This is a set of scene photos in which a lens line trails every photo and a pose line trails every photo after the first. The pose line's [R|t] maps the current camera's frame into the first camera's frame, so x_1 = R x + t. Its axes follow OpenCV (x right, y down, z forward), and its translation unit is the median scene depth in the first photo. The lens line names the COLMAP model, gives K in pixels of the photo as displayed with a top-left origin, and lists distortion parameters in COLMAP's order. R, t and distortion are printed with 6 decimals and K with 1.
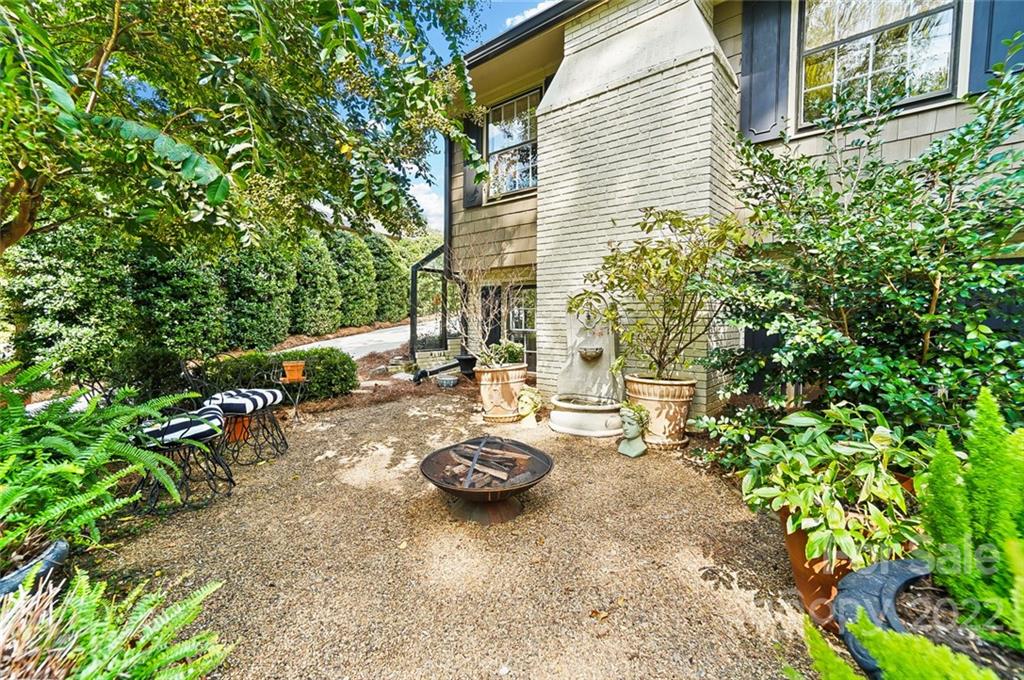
lens RADIAL K [[454.4, 0, 512.0], [0, 454.4, 340.0], [0, 0, 1]] dist [-0.001480, 0.000191]
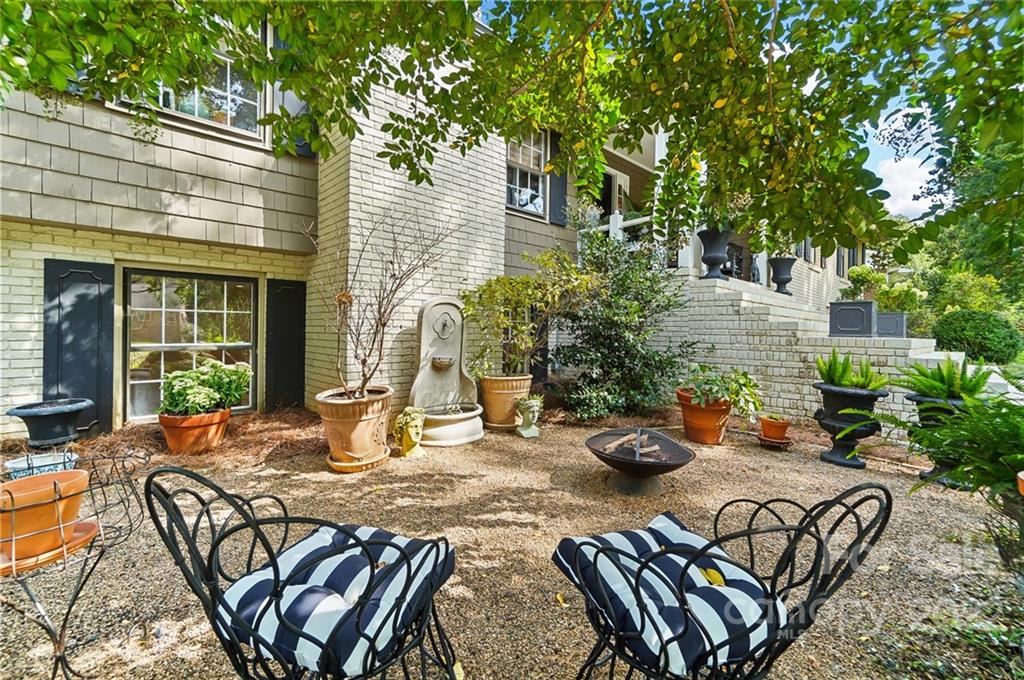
lens RADIAL K [[454.4, 0, 512.0], [0, 454.4, 340.0], [0, 0, 1]] dist [-0.001480, 0.000191]
pose [[0.082611, -0.036381, 0.995918, -0.839991], [0.025779, 0.999077, 0.034358, -0.055231], [-0.996248, 0.022836, 0.083472, 0.774144]]
